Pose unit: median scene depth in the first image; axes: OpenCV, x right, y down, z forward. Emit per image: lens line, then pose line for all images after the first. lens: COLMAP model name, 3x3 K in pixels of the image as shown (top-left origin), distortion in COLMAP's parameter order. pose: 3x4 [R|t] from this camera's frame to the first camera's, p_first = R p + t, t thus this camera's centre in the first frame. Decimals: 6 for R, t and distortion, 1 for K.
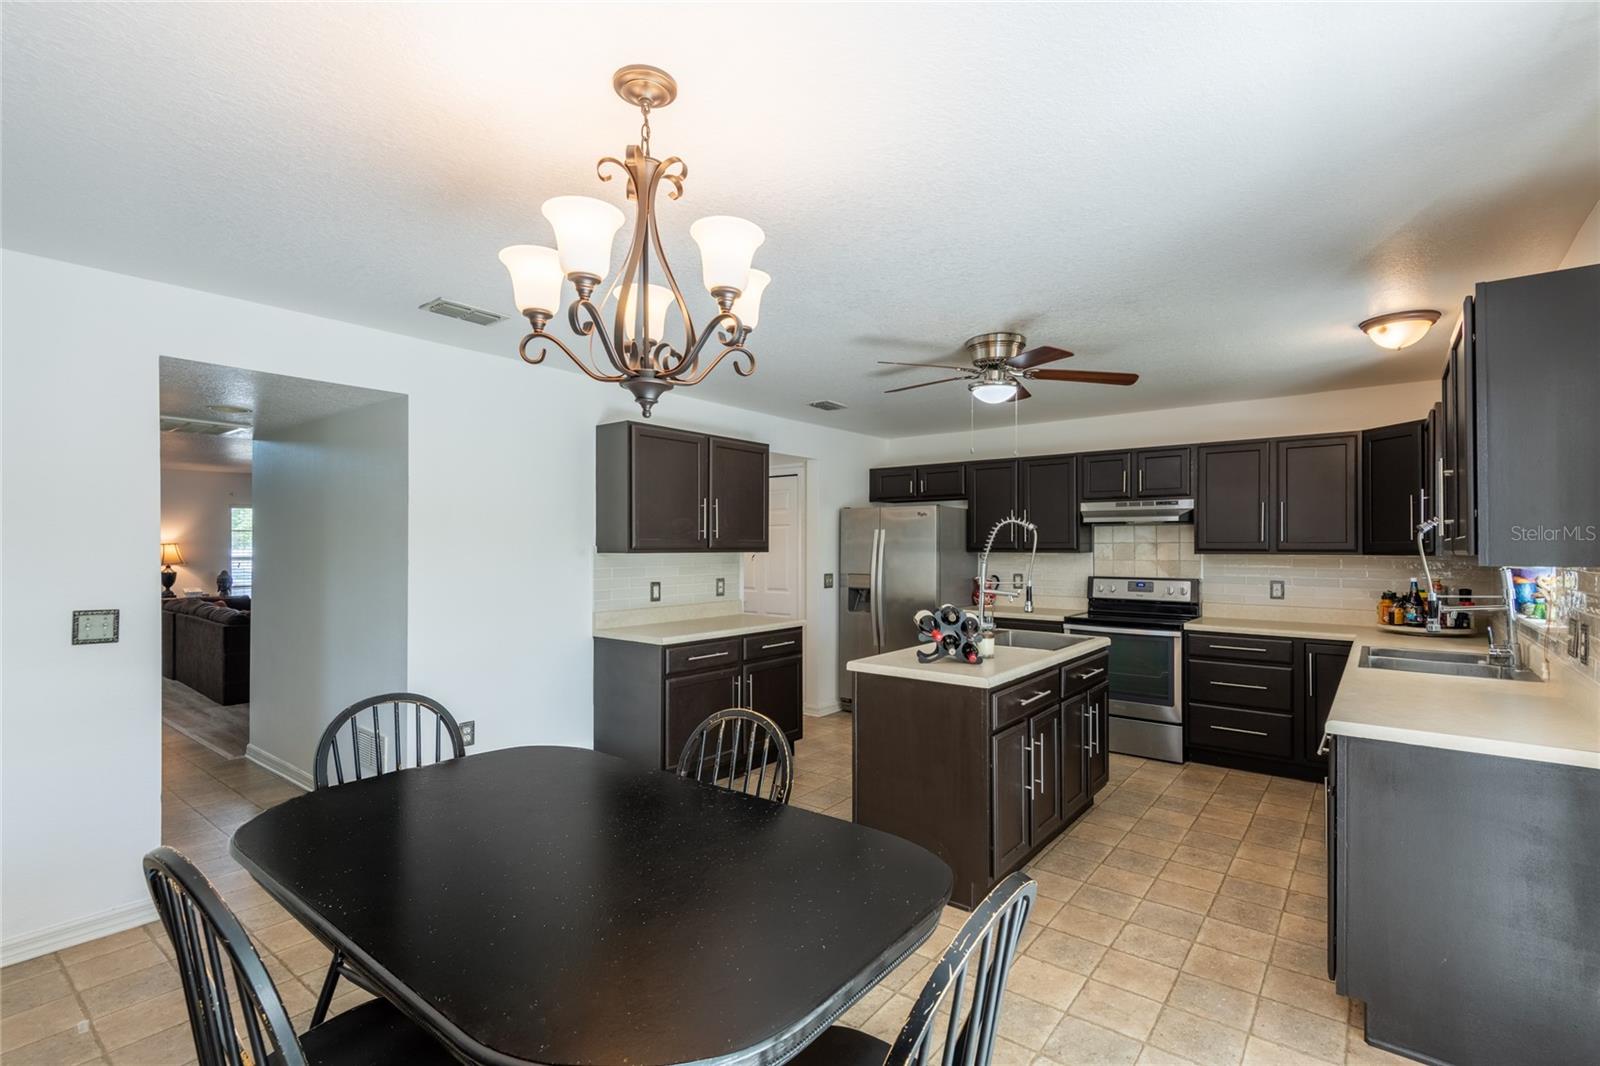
lens RADIAL K [[737.2, 0, 810.7], [0, 737.2, 530.6], [0, 0, 1]] dist [0.013943, -0.012949]
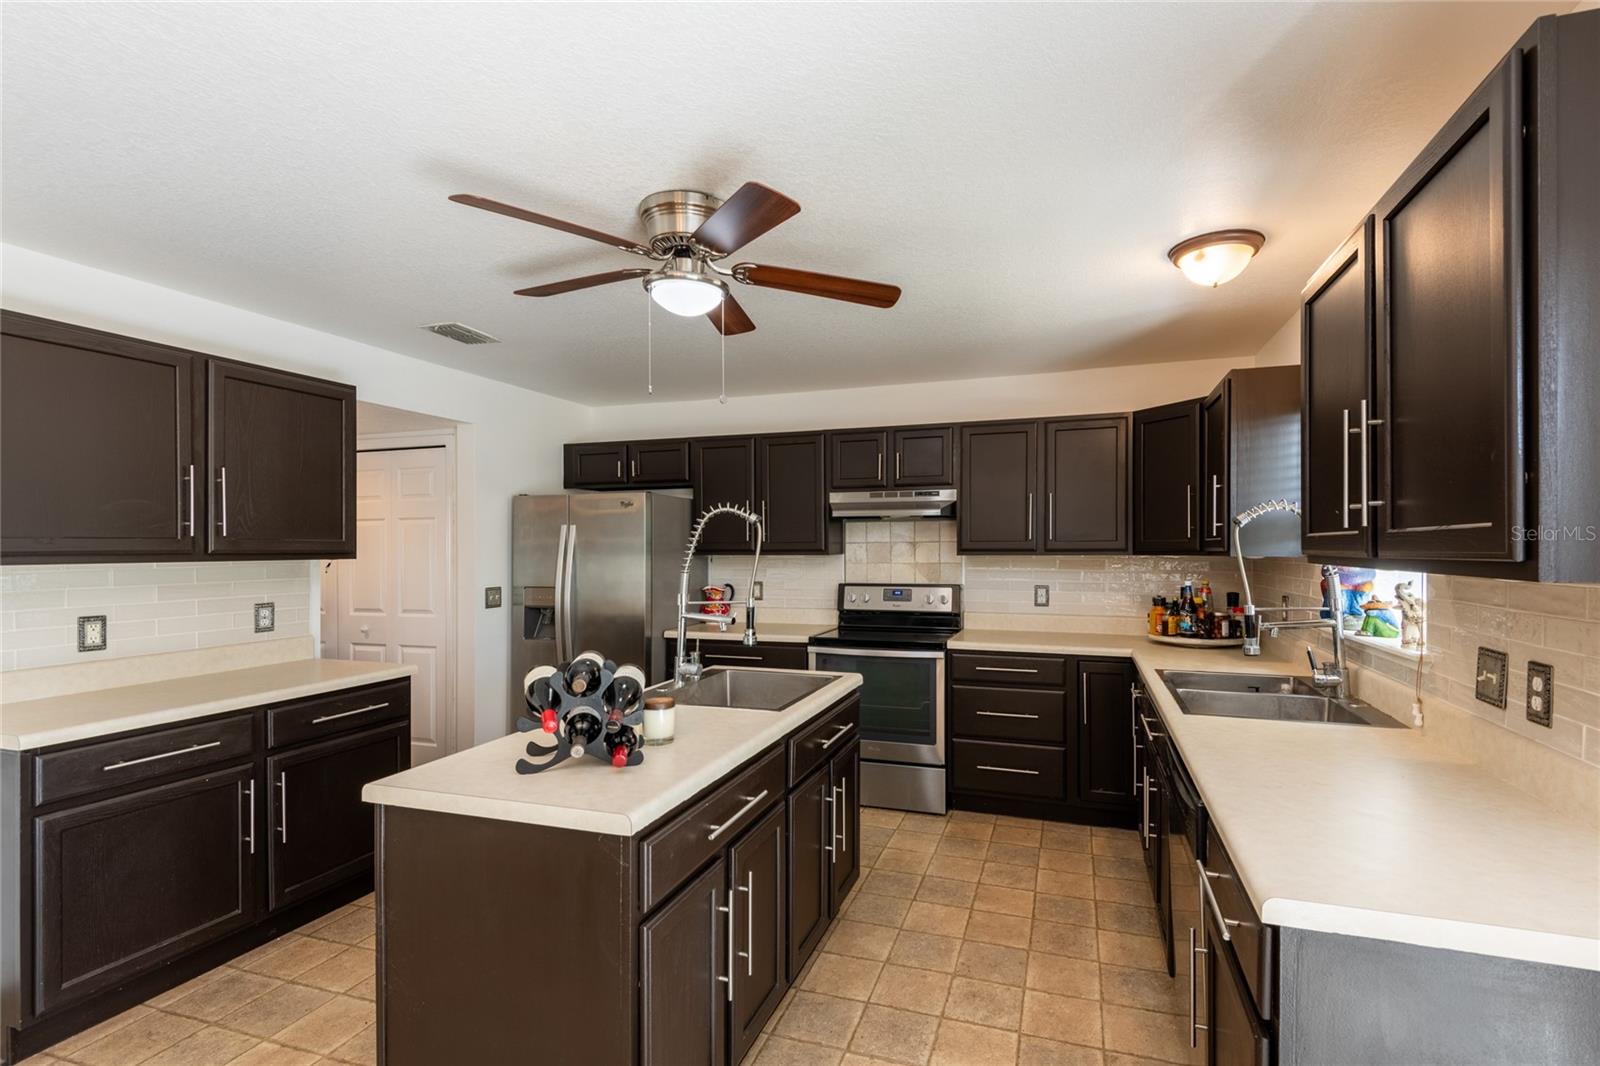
lens RADIAL K [[731.8, 0, 810.6], [0, 731.8, 541.6], [0, 0, 1]] dist [-0.001802, -0.000925]
pose [[0.951938, -0.003156, 0.306274, 0.120103], [-0.000960, 0.999911, 0.013288, 0.006099], [-0.306288, -0.012943, 0.951851, 0.291391]]
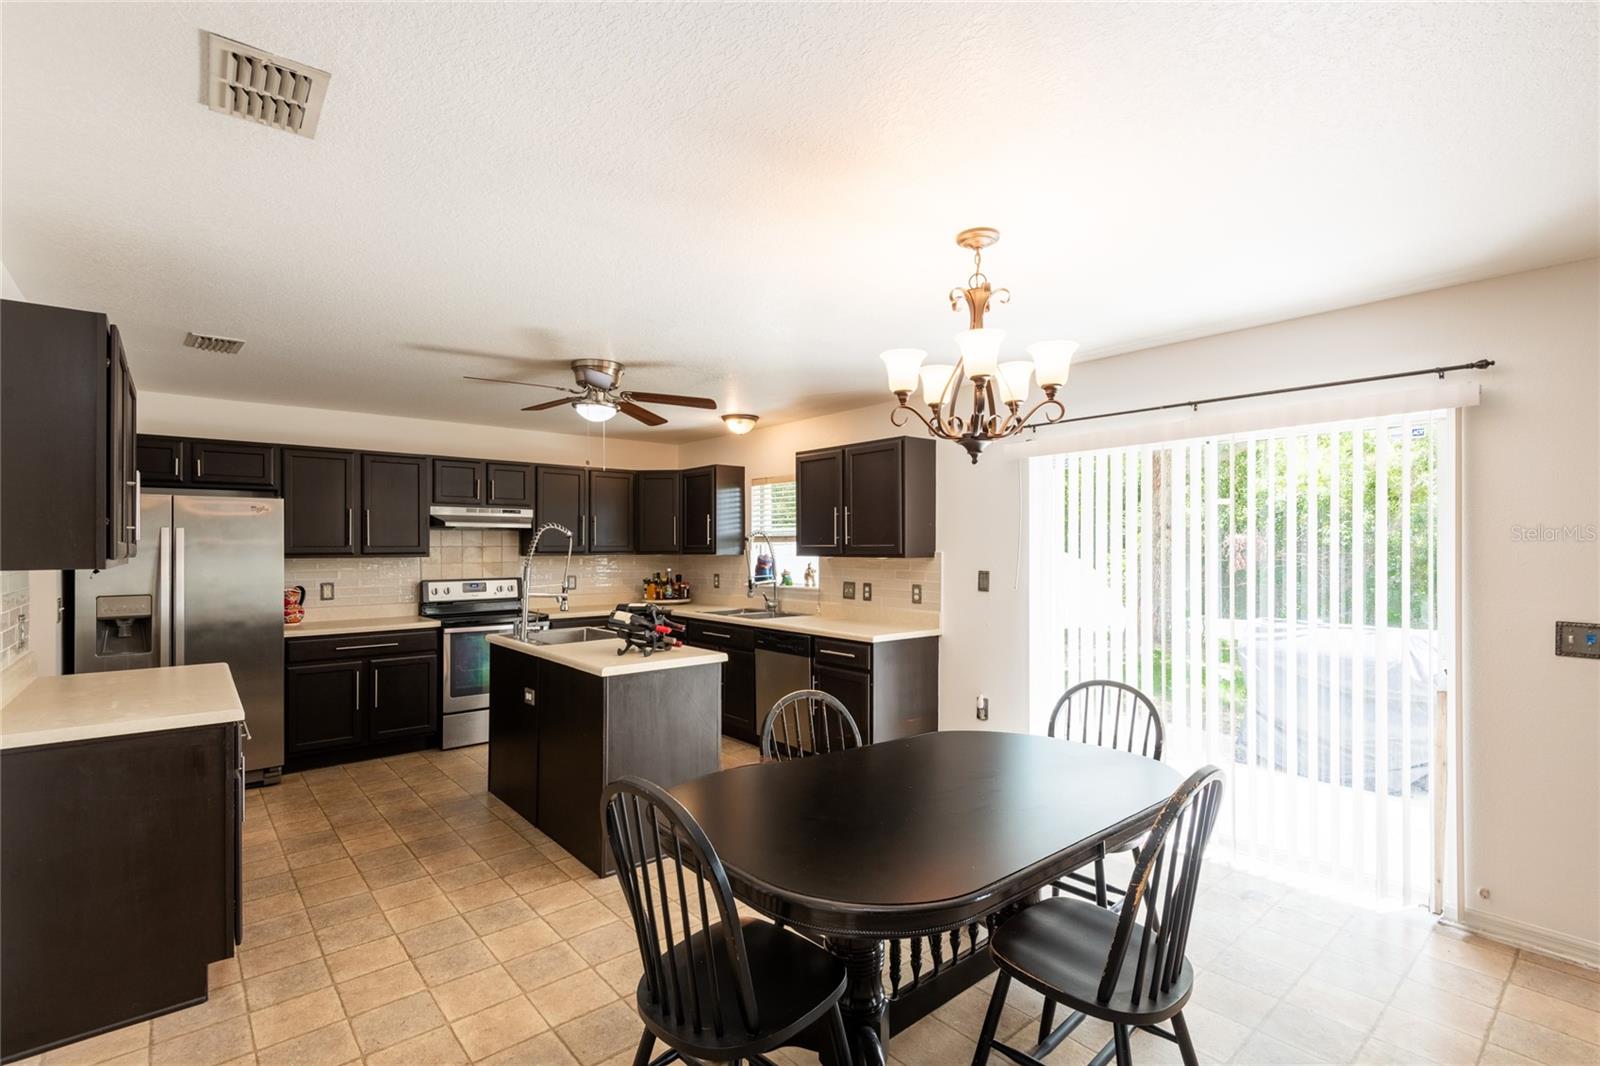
lens RADIAL K [[731.8, 0, 810.6], [0, 731.8, 541.6], [0, 0, 1]] dist [-0.001802, -0.000925]
pose [[0.202231, 0.004712, 0.979327, -0.595707], [-0.018882, 0.999821, -0.000912, 0.001296], [-0.979156, -0.018307, 0.202283, 0.352960]]
